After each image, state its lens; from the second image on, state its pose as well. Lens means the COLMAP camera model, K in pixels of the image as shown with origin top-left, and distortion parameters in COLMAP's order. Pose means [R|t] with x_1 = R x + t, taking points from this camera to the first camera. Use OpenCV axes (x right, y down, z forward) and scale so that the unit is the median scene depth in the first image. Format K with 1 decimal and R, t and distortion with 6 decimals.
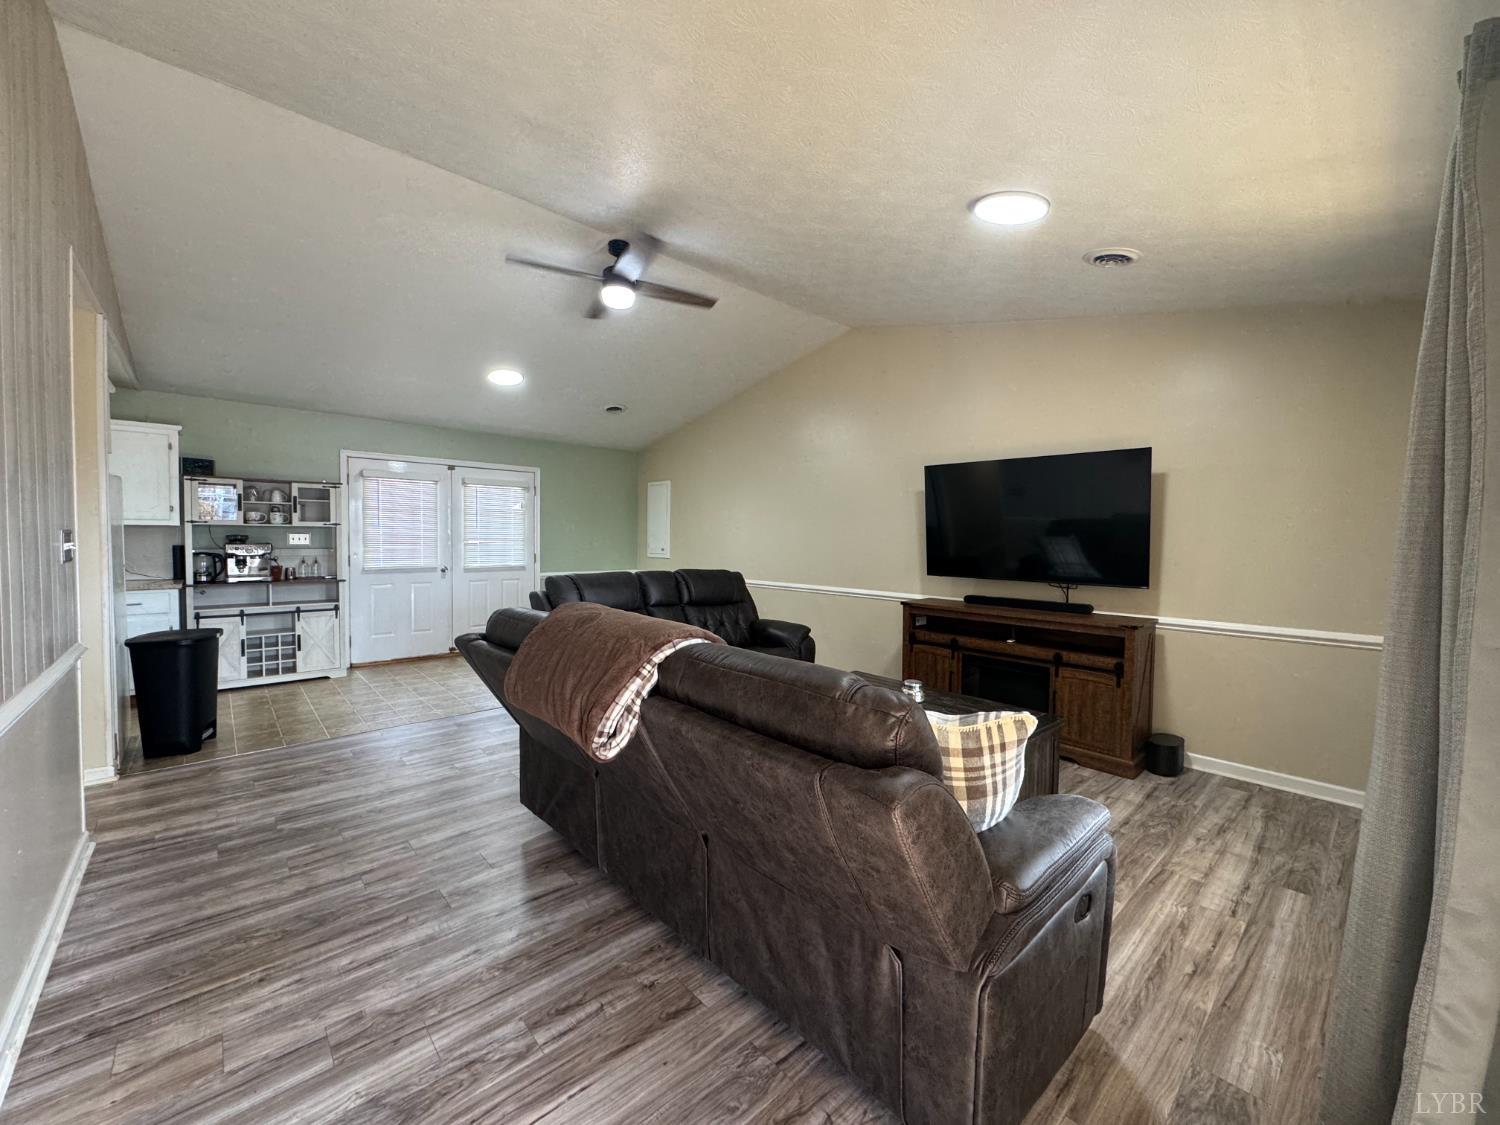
lens RADIAL K [[598.7, 0, 753.8], [0, 598.7, 558.6], [0, 0, 1]] dist [-0.001801, -0.000018]
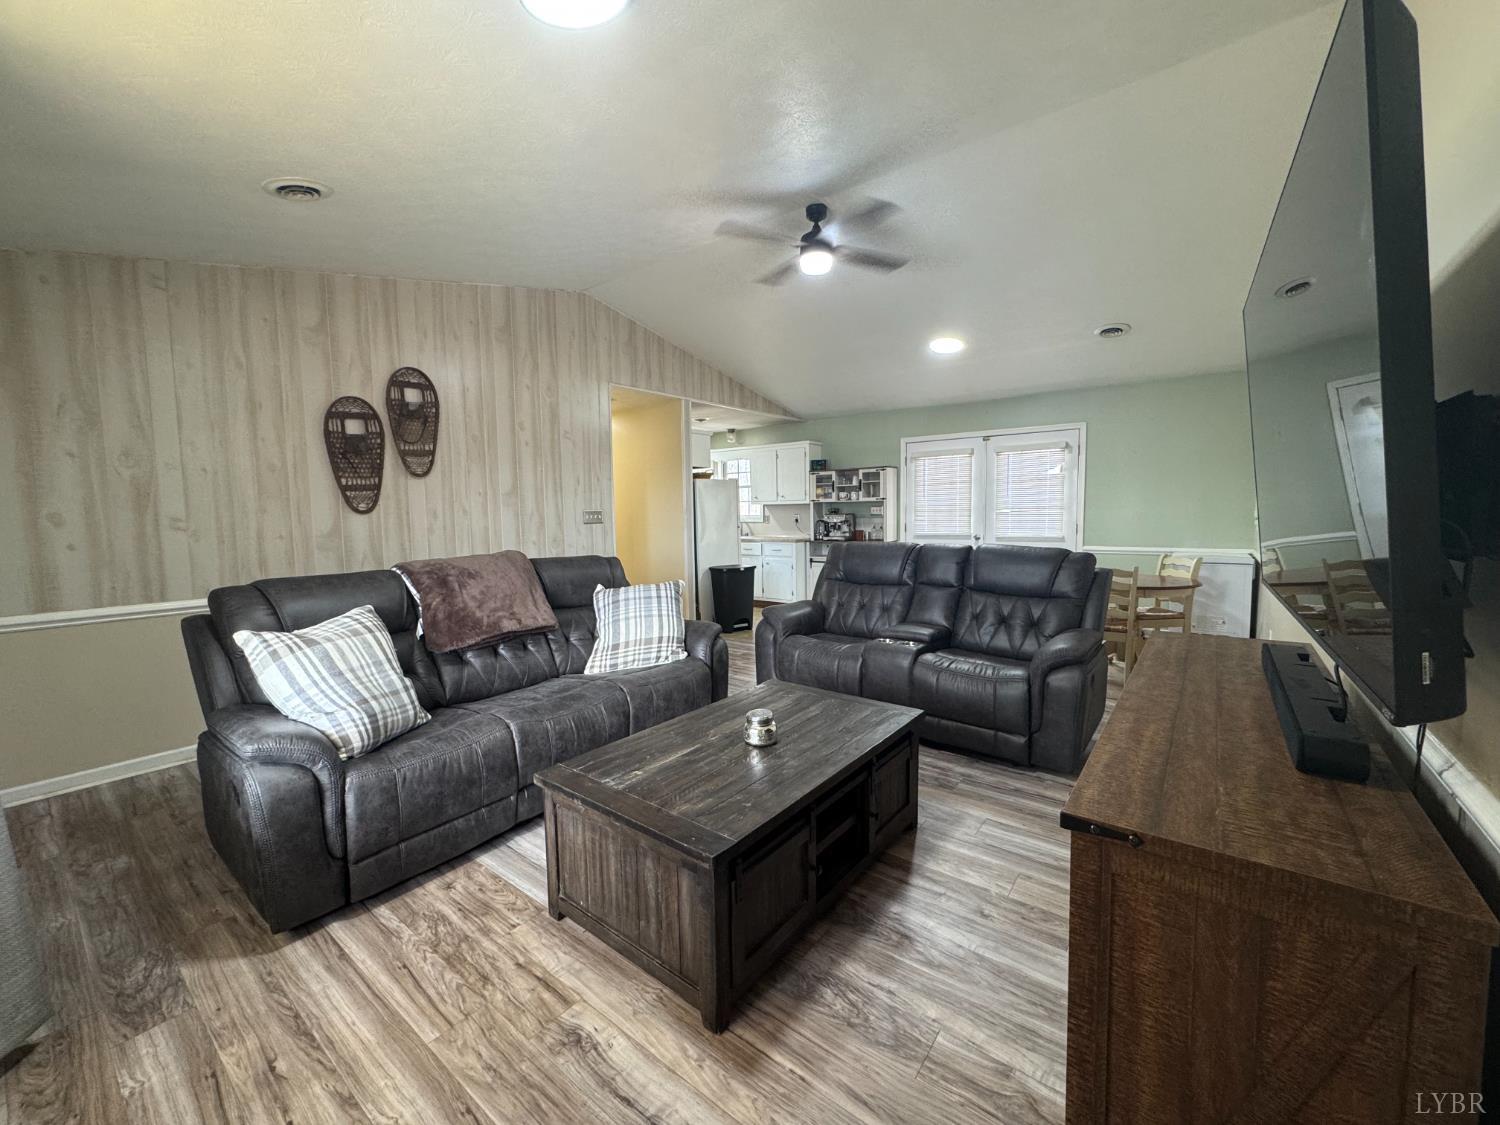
lens RADIAL K [[598.7, 0, 753.8], [0, 598.7, 558.6], [0, 0, 1]] dist [-0.001801, -0.000018]
pose [[0.169695, 0.067251, -0.983199, 1.203638], [-0.016078, 0.997725, 0.065470, -0.017803], [0.985366, 0.004698, 0.170390, 1.143793]]
